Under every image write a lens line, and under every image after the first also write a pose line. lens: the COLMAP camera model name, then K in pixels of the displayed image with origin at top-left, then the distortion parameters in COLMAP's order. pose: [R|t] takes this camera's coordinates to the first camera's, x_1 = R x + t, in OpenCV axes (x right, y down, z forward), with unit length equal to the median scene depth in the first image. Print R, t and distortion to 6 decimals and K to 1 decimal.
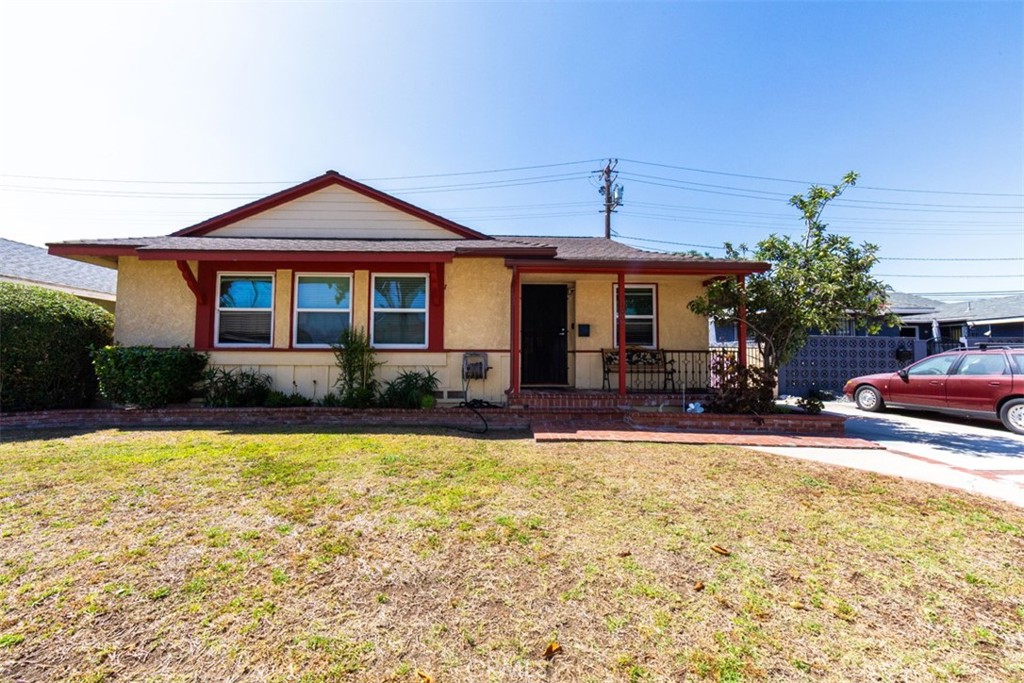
lens RADIAL K [[395.9, 0, 508.3], [0, 395.9, 339.9], [0, 0, 1]] dist [-0.000494, -0.000129]
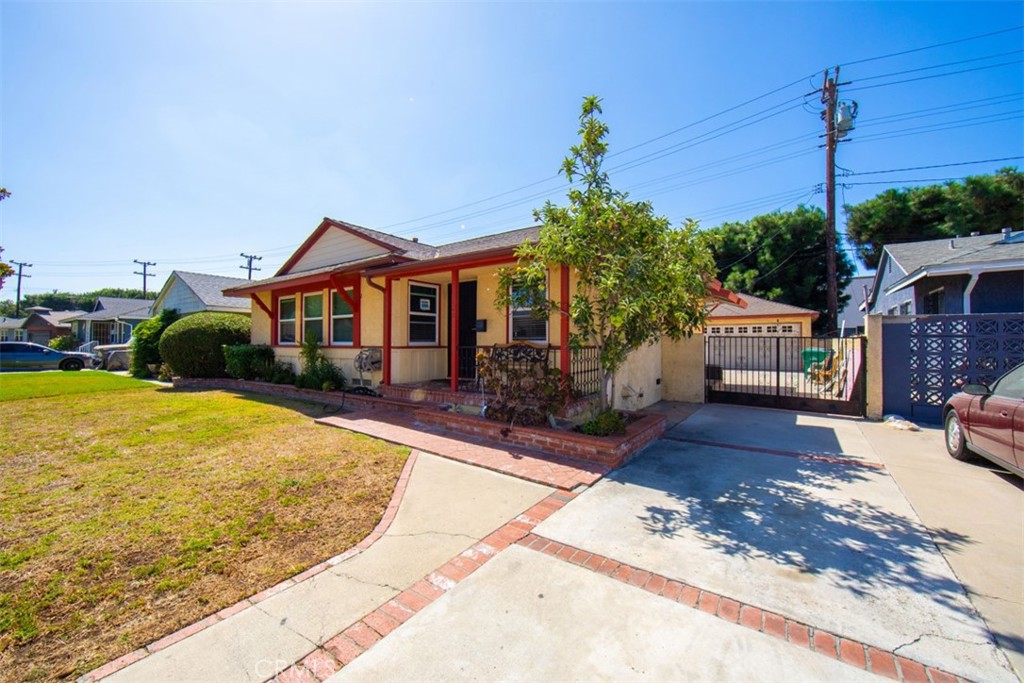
lens RADIAL K [[399.9, 0, 508.9], [0, 399.9, 336.1], [0, 0, 1]] dist [-0.007549, 0.000731]
pose [[0.796293, -0.013812, -0.604753, 0.985721], [0.028881, 0.999467, 0.015201, -0.013131], [0.604221, -0.029570, 0.796268, 0.275314]]
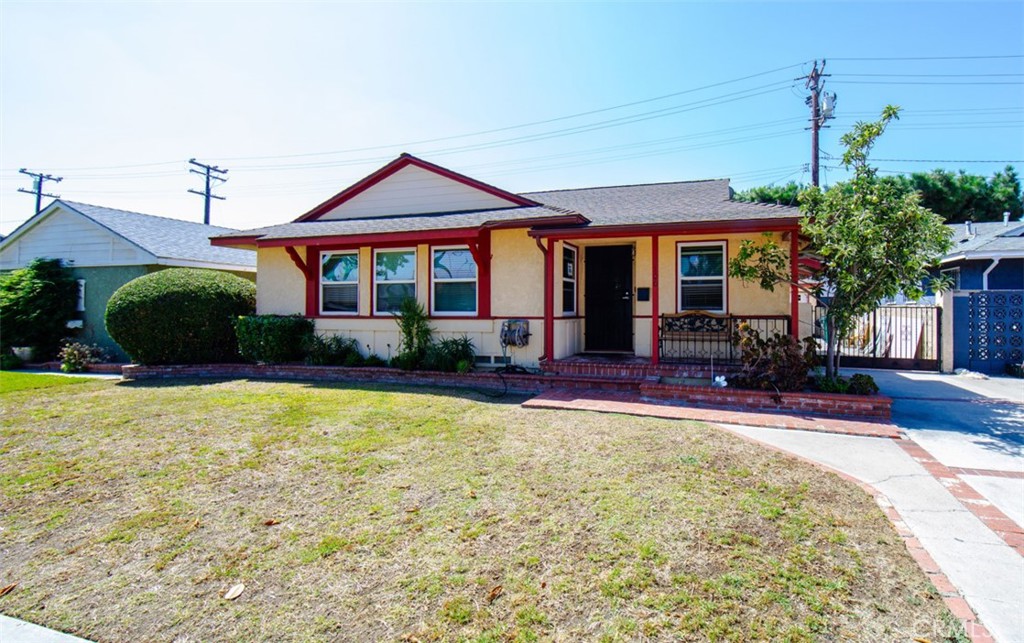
lens RADIAL K [[467.9, 0, 597.9], [0, 467.9, 304.5], [0, 0, 1]] dist [-0.009516, 0.000175]
pose [[0.956766, -0.008238, -0.290742, 0.471960], [0.017365, 0.999434, 0.028826, -0.038827], [0.290340, -0.032628, 0.956367, -0.102918]]
